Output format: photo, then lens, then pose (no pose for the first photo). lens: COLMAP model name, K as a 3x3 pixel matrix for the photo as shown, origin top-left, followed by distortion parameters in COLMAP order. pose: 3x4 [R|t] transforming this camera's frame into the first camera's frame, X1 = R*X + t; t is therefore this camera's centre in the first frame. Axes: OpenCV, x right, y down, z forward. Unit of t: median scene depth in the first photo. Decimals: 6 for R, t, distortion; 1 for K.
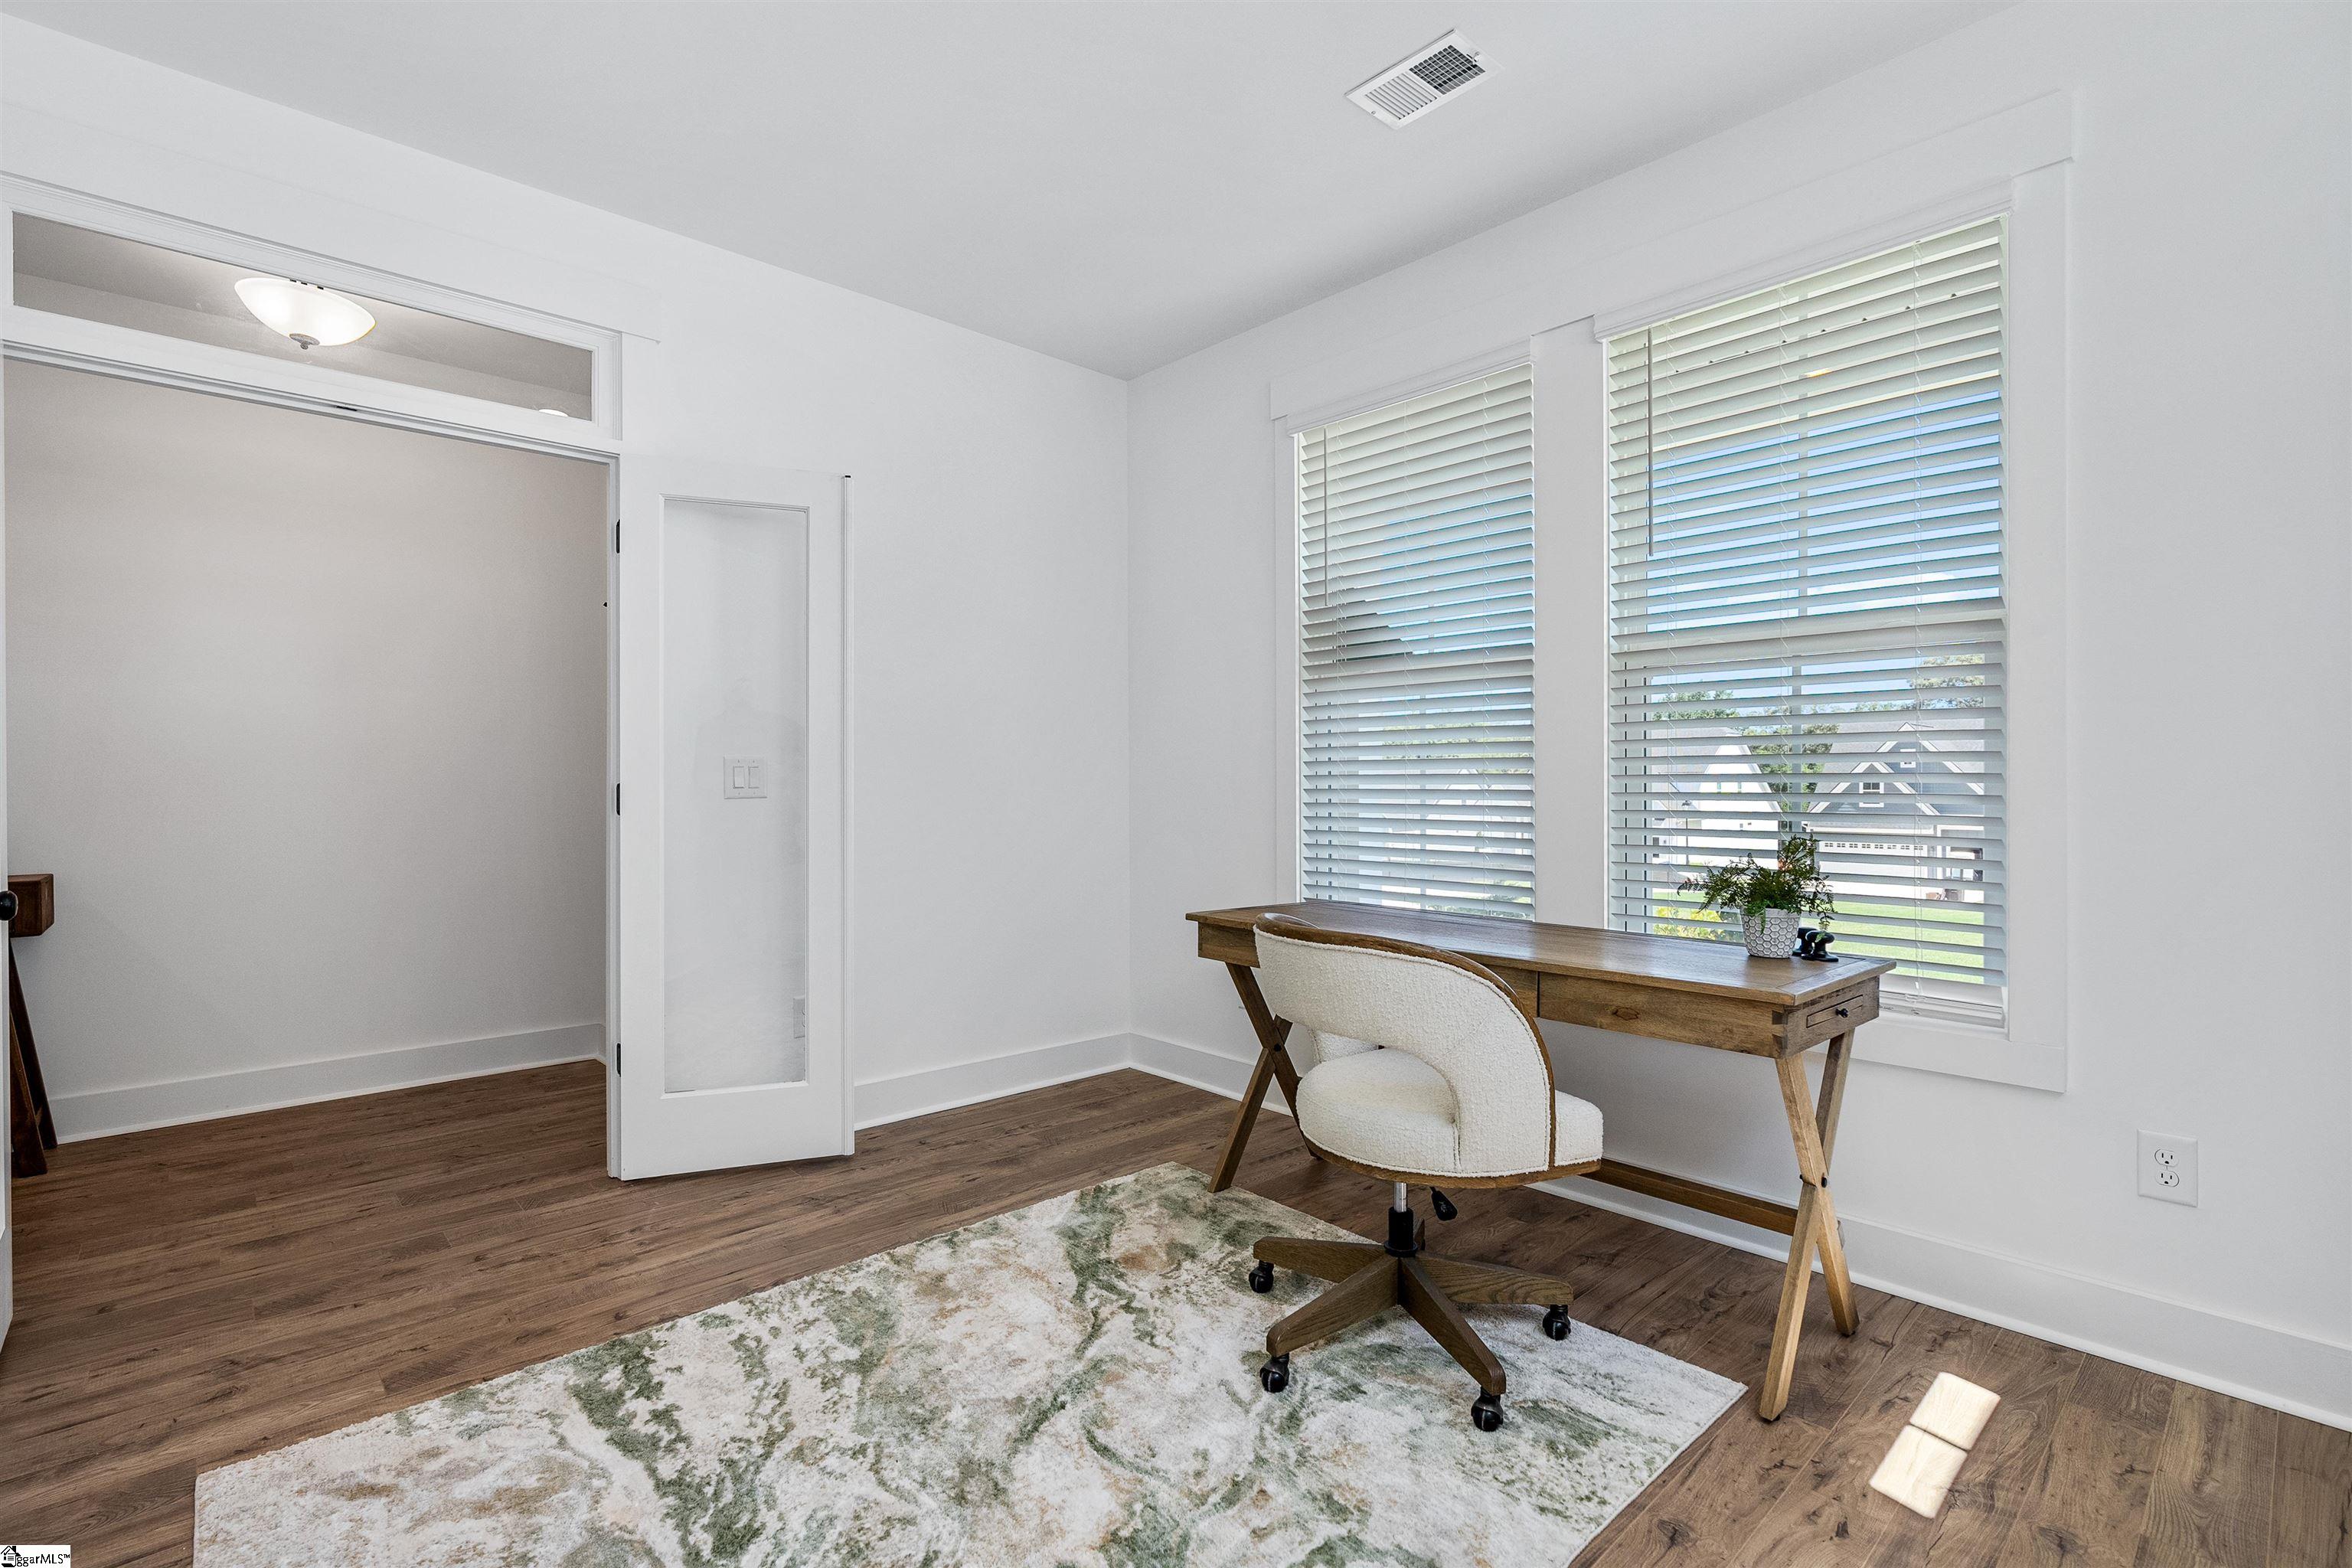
lens RADIAL K [[1071.9, 0, 1177.4], [0, 1071.9, 784.1], [0, 0, 1]] dist [-0.005166, 0.000387]
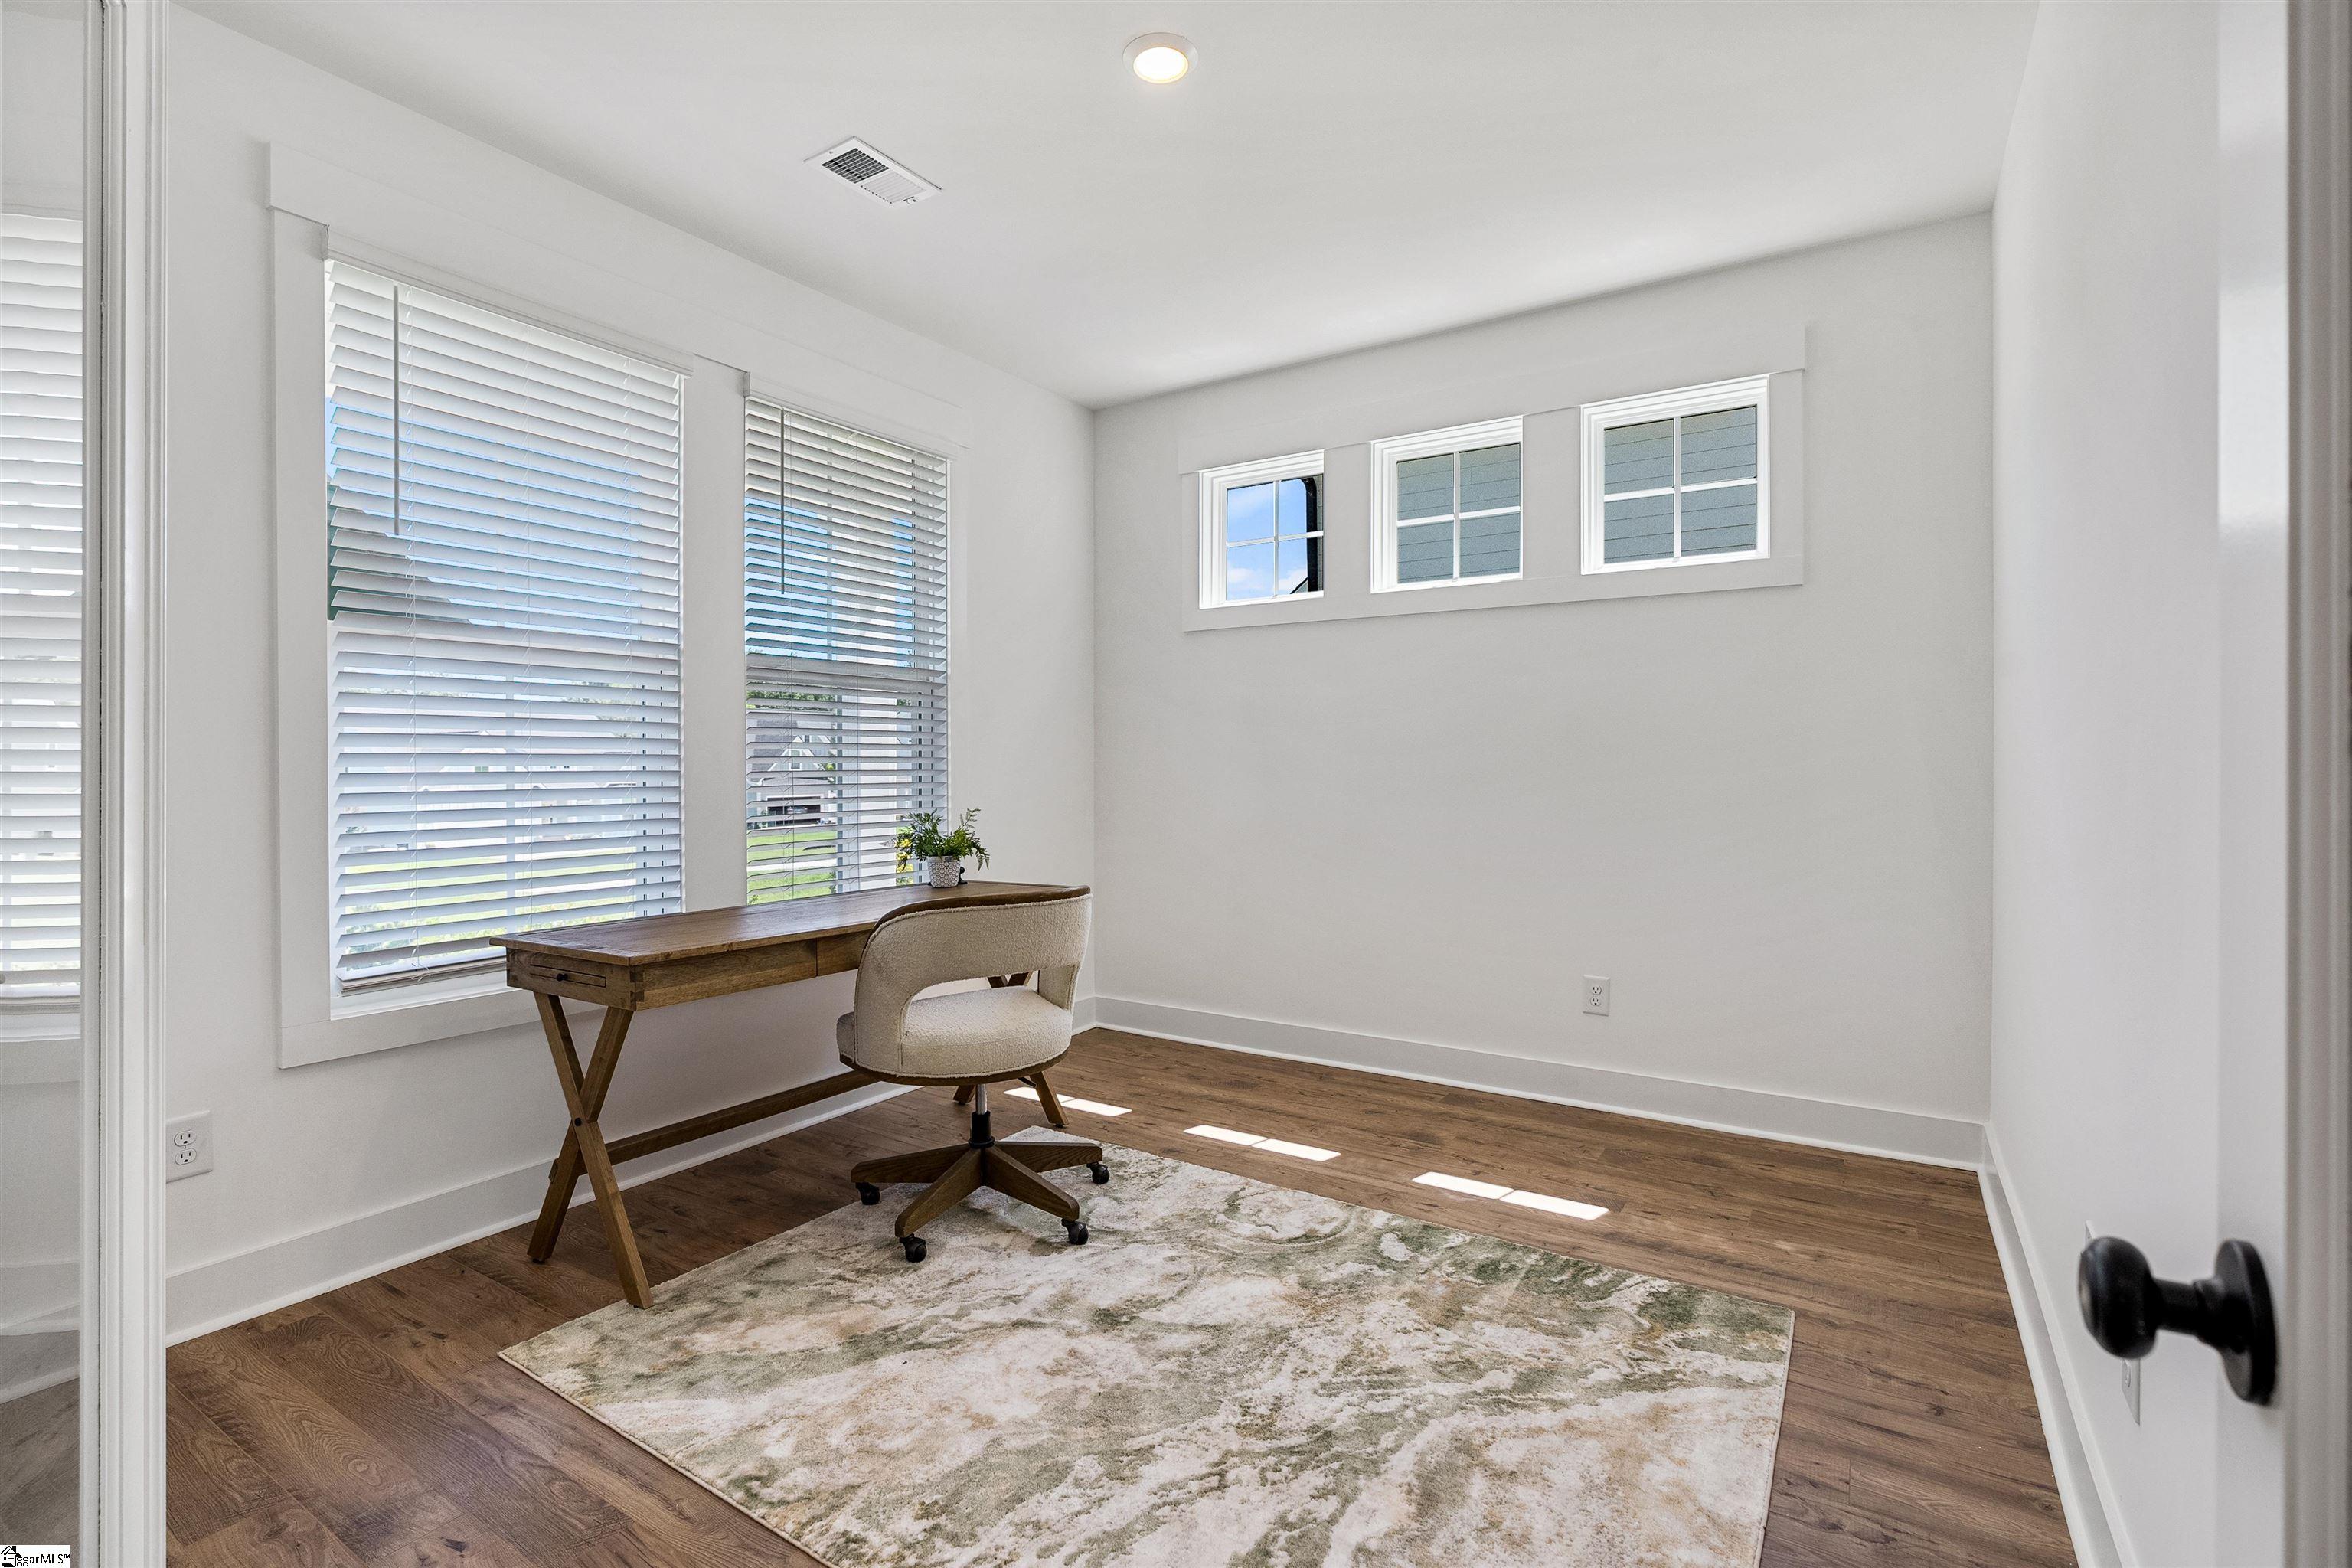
lens RADIAL K [[1071.9, 0, 1178.4], [0, 1071.9, 770.5], [0, 0, 1]] dist [-0.005166, 0.000387]
pose [[-0.246017, -0.002807, 0.969262, -1.046426], [0.008472, 0.999951, 0.005047, -0.014919], [-0.969229, 0.009453, -0.245981, 1.039890]]
